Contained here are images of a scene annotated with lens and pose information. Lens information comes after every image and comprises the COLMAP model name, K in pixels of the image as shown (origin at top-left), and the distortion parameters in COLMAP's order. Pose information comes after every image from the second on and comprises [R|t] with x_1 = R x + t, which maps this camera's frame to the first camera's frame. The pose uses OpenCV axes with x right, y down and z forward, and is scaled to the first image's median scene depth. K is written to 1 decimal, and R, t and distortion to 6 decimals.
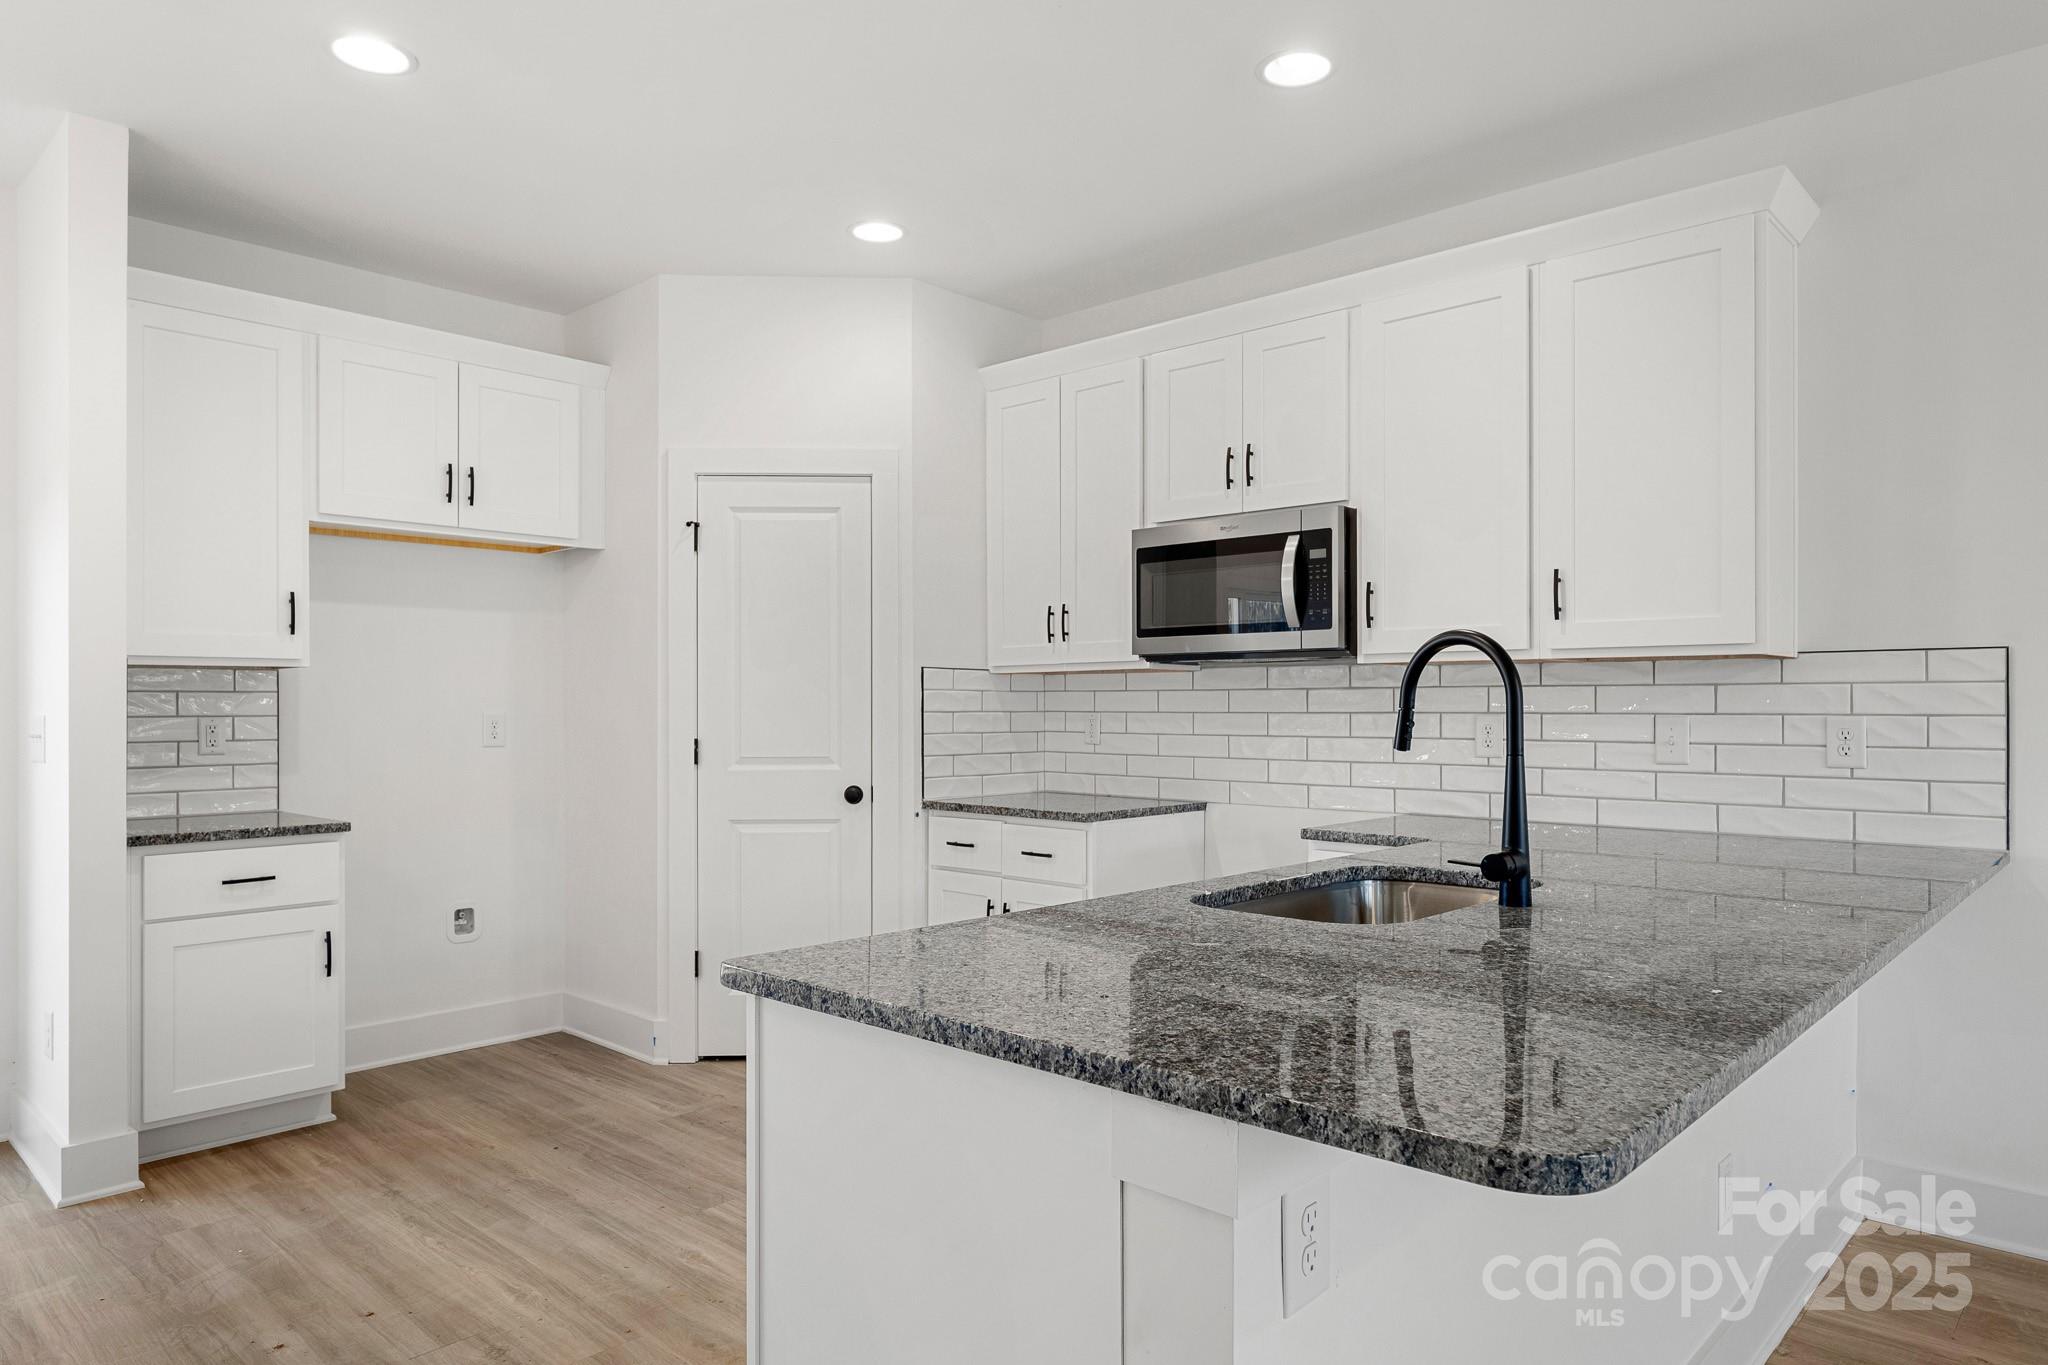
lens RADIAL K [[1286.7, 0, 1038.1], [0, 1286.7, 697.4], [0, 0, 1]] dist [-0.003349, -0.000870]
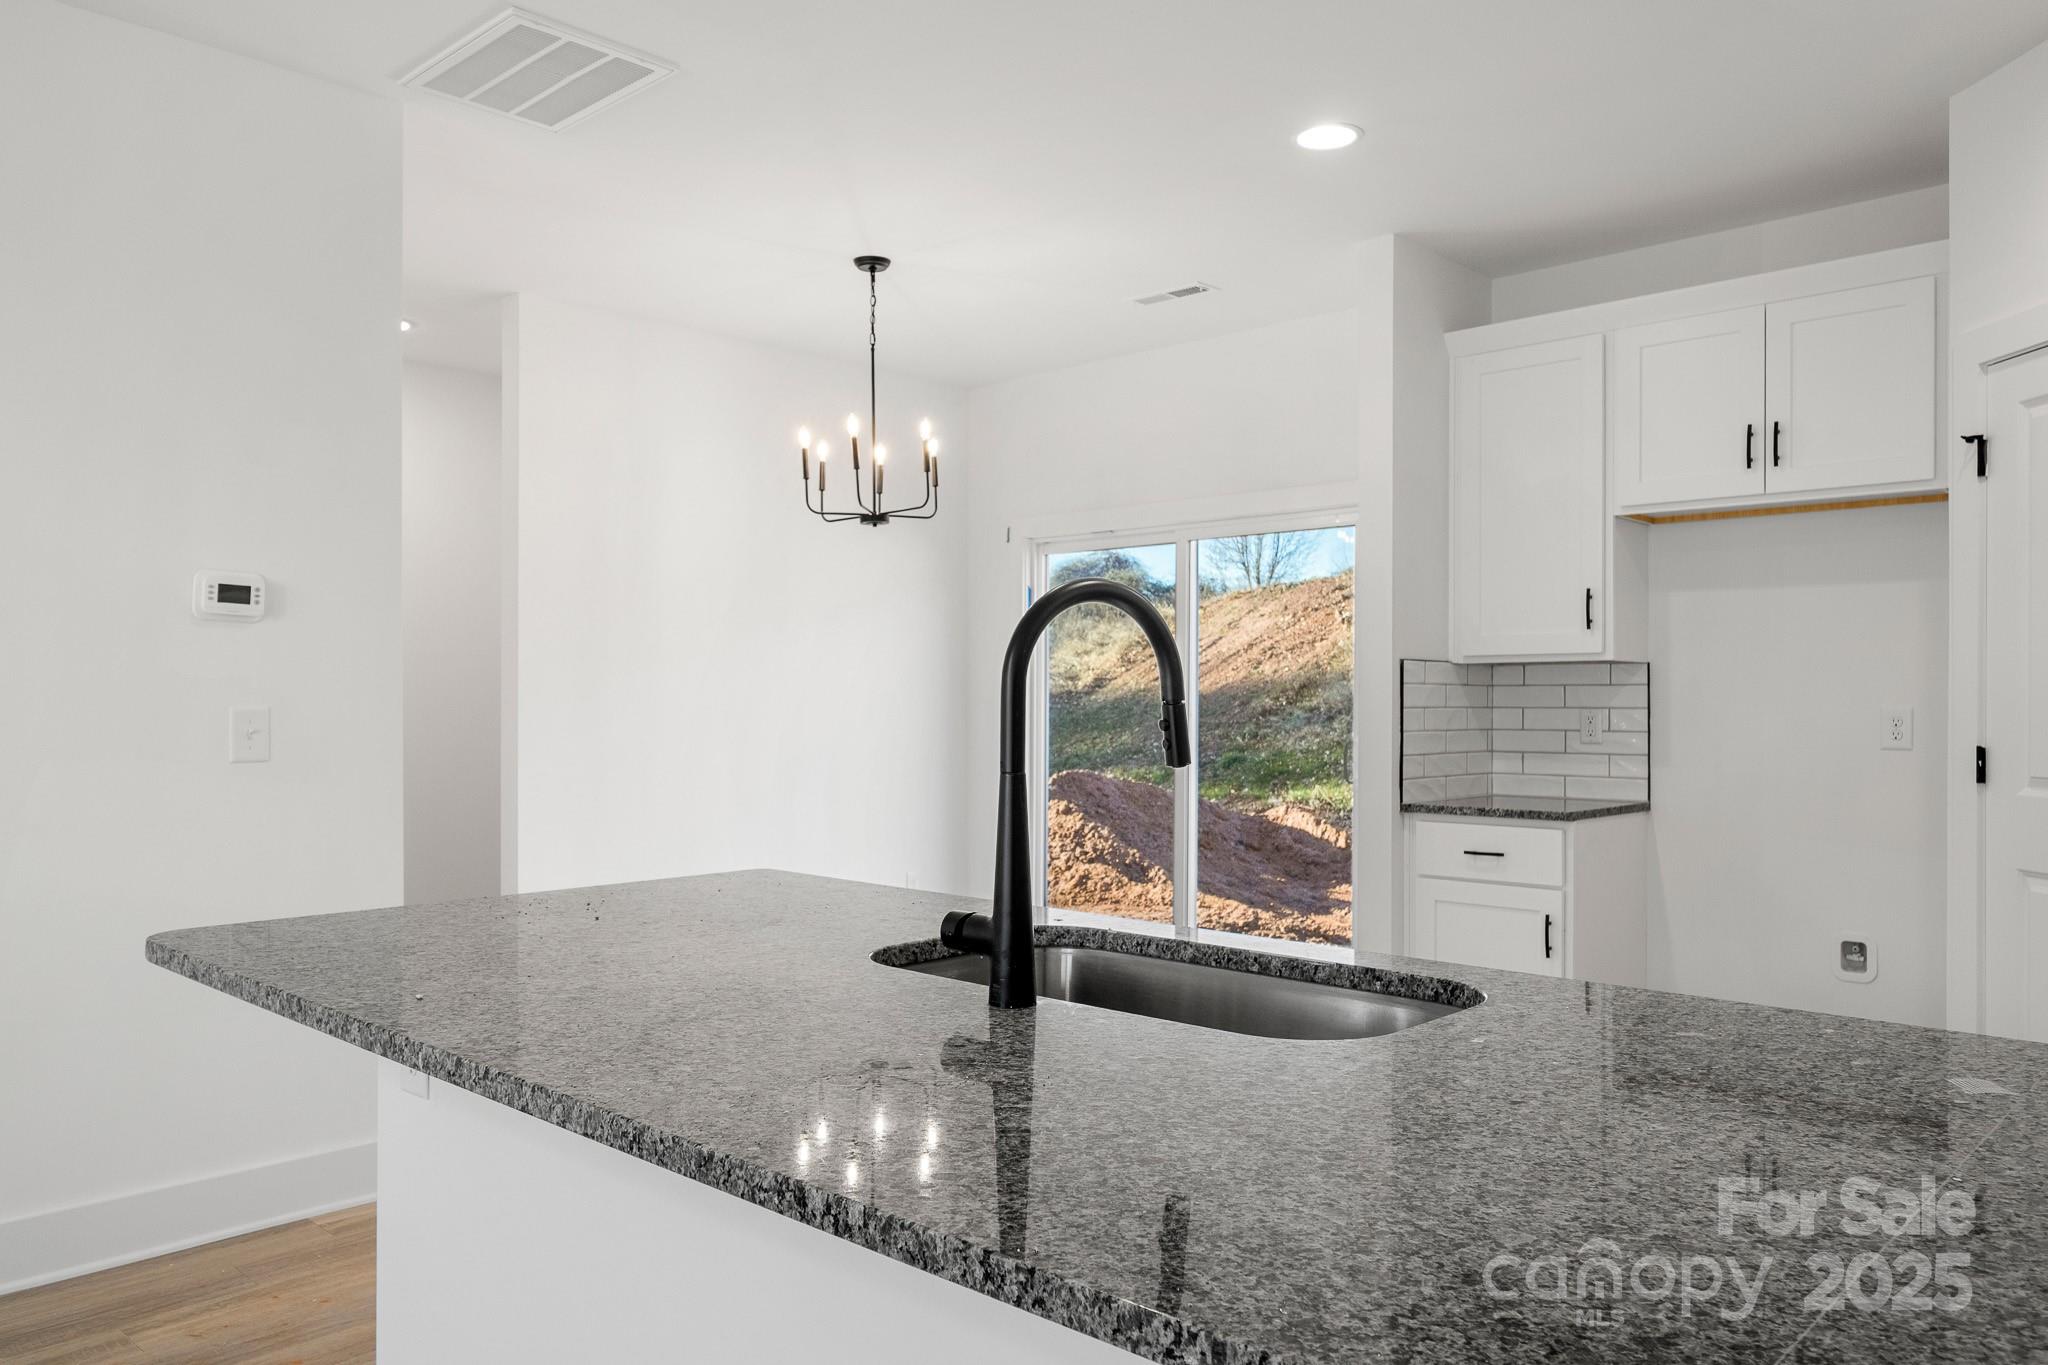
lens RADIAL K [[1461.9, 0, 1019.9], [0, 1461.9, 694.2], [0, 0, 1]] dist [0.004705, -0.002708]
pose [[-0.018629, -0.002339, -0.999824, 0.580842], [0.004189, 0.999988, -0.002417, 0.004004], [0.999818, -0.004233, -0.018619, 0.539656]]
